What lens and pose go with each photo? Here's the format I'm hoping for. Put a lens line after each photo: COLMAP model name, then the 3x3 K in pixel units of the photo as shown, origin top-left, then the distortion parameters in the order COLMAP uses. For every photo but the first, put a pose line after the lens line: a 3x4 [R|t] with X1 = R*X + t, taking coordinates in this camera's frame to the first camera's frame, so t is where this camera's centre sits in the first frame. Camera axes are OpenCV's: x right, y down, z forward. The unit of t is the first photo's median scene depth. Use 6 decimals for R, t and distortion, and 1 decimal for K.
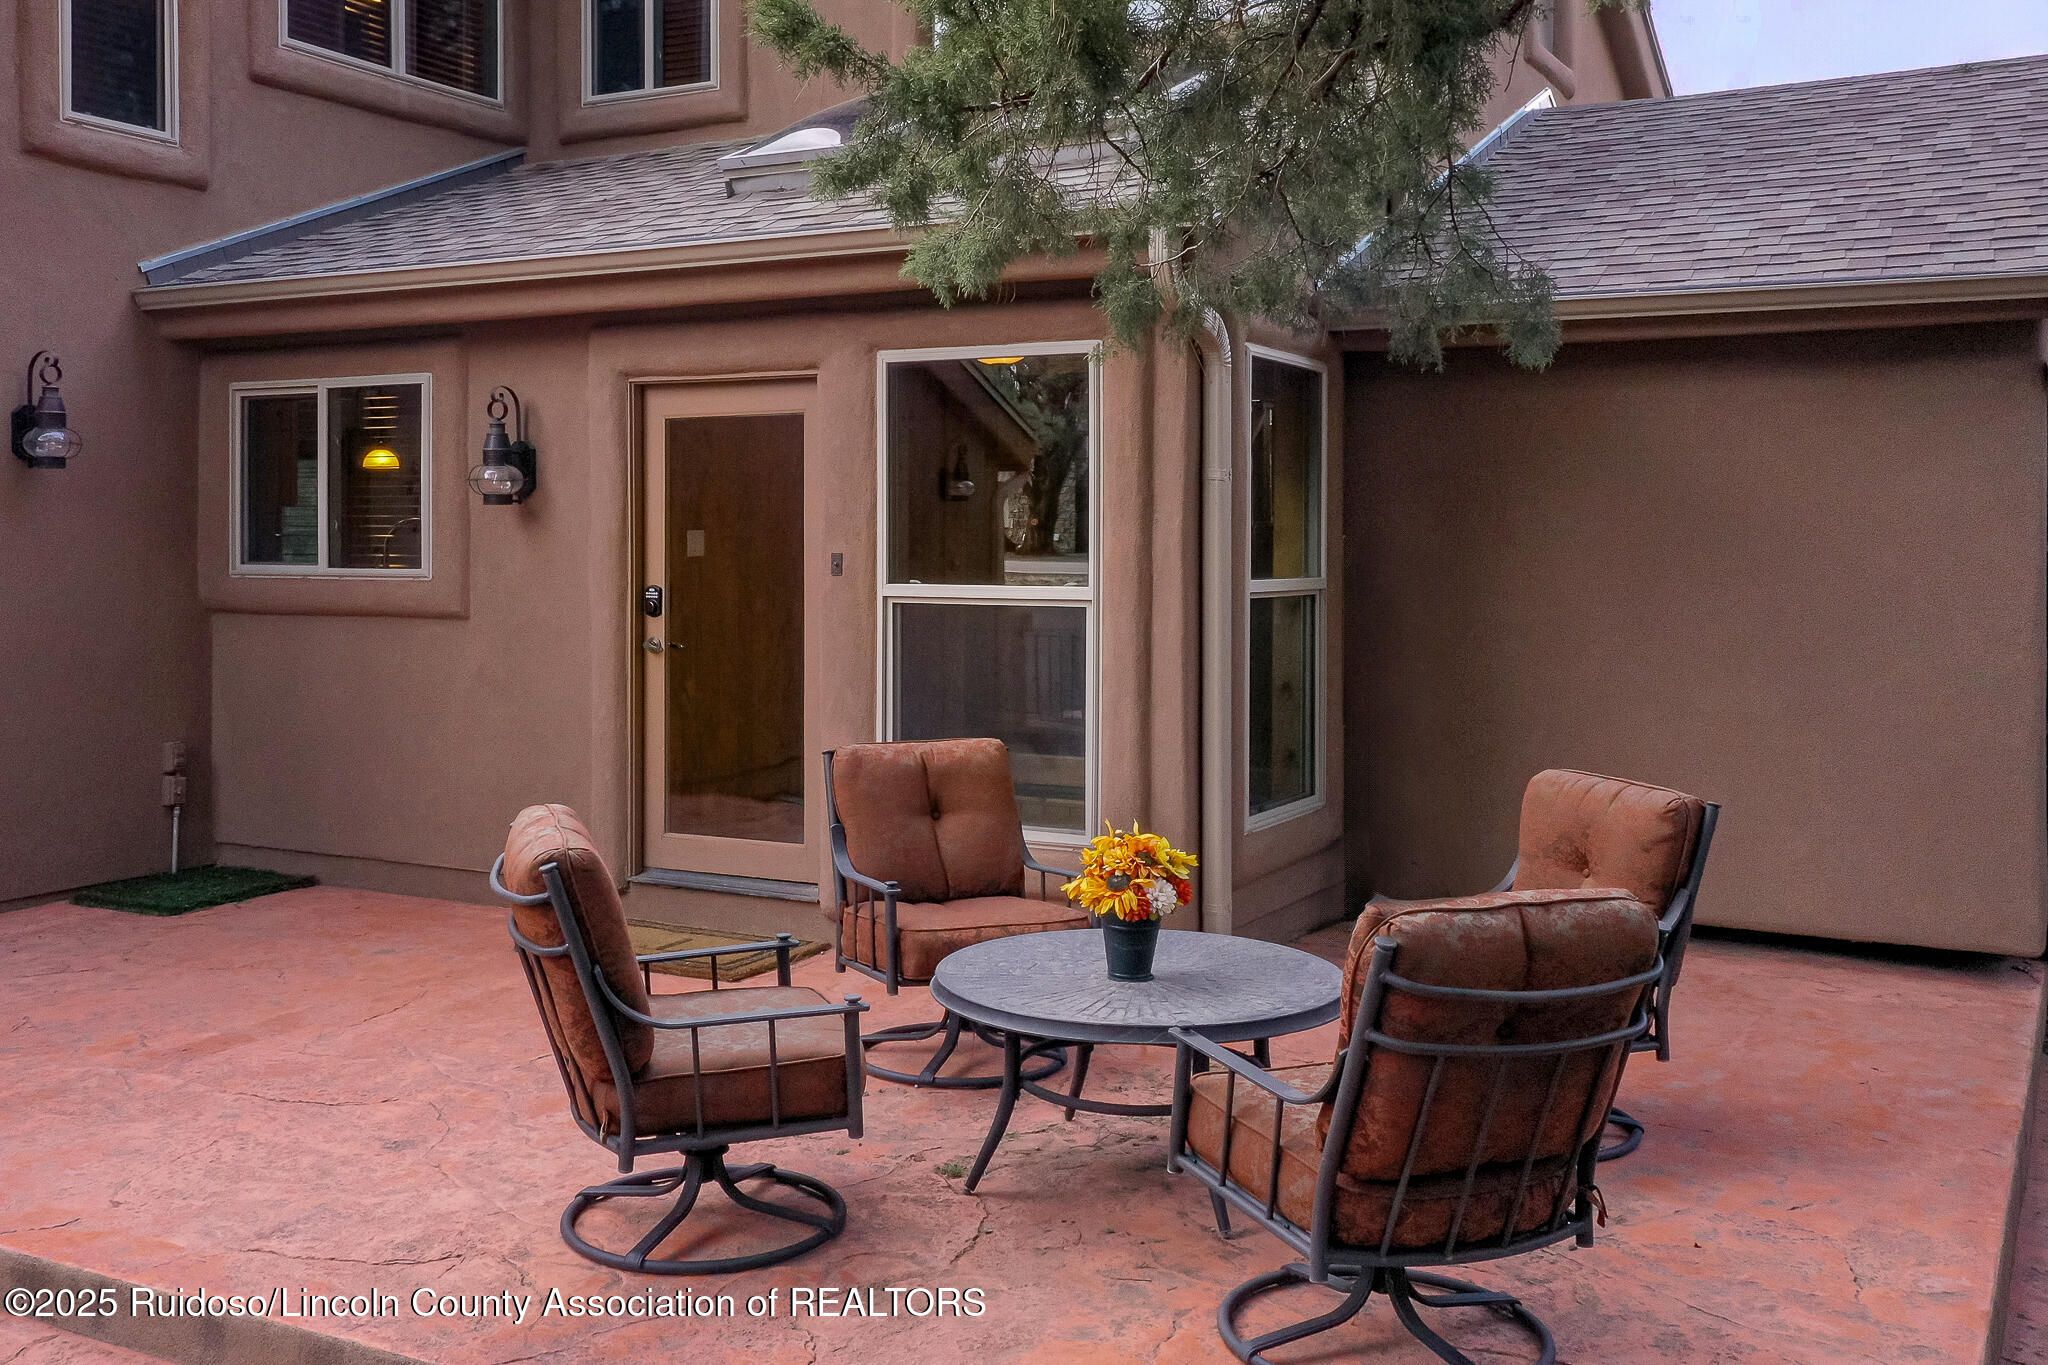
lens RADIAL K [[1659.0, 0, 1022.9], [0, 1659.0, 678.8], [0, 0, 1]] dist [0.002188, -0.000081]
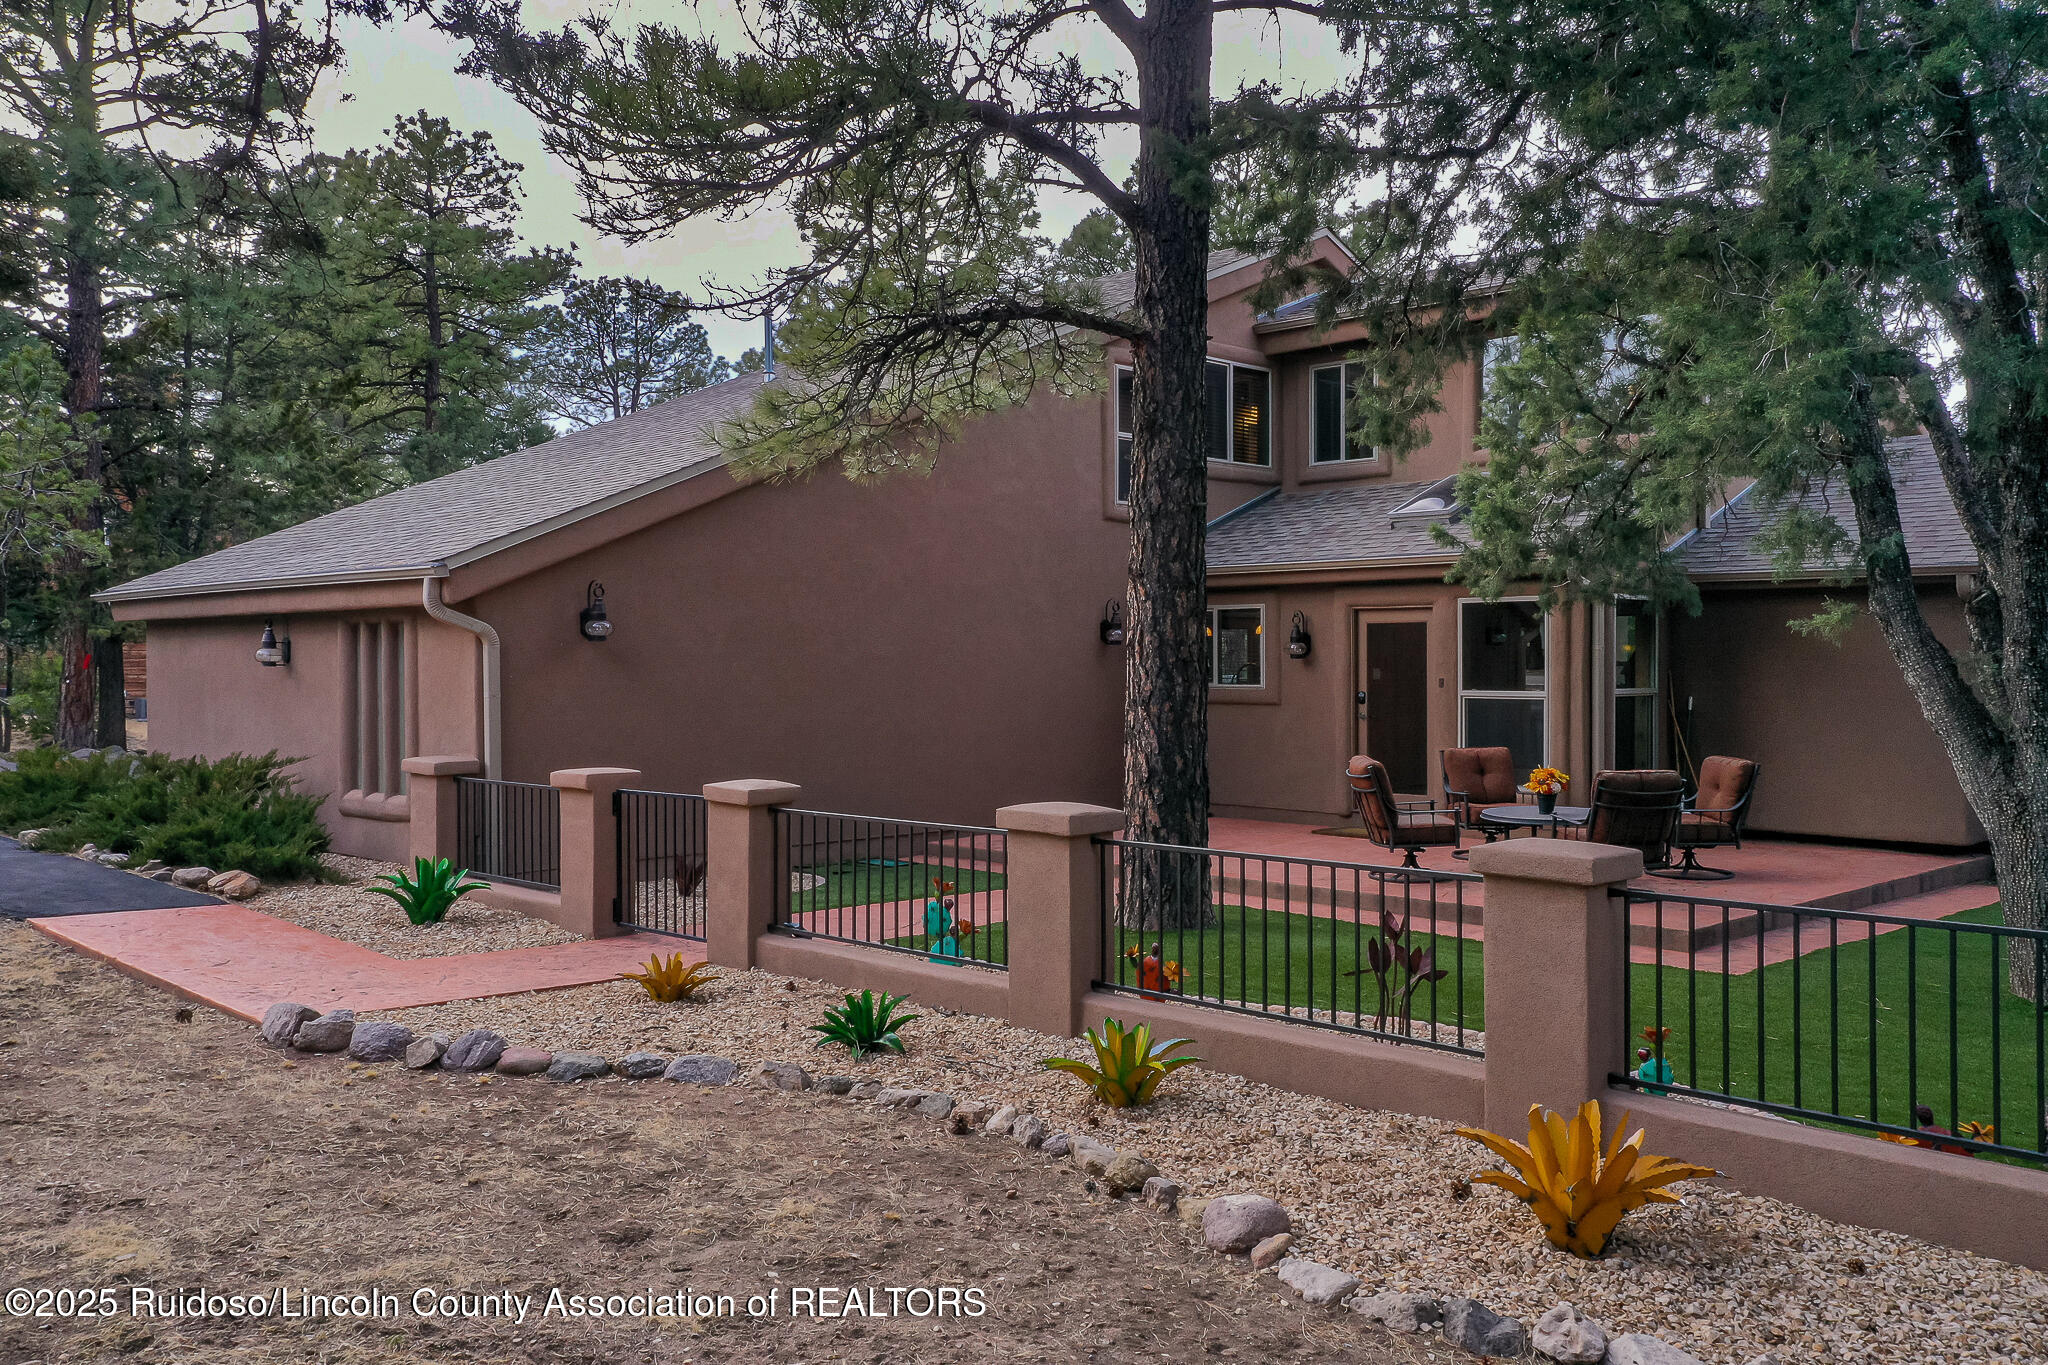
lens RADIAL K [[1647.7, 0, 928.8], [0, 1647.7, 678.3], [0, 0, 1]] dist [0.000193, -0.001594]
pose [[0.928684, -0.002701, -0.370862, 0.086493], [-0.021713, 0.997862, -0.061640, 0.089101], [0.370235, 0.065297, 0.926640, -1.500404]]
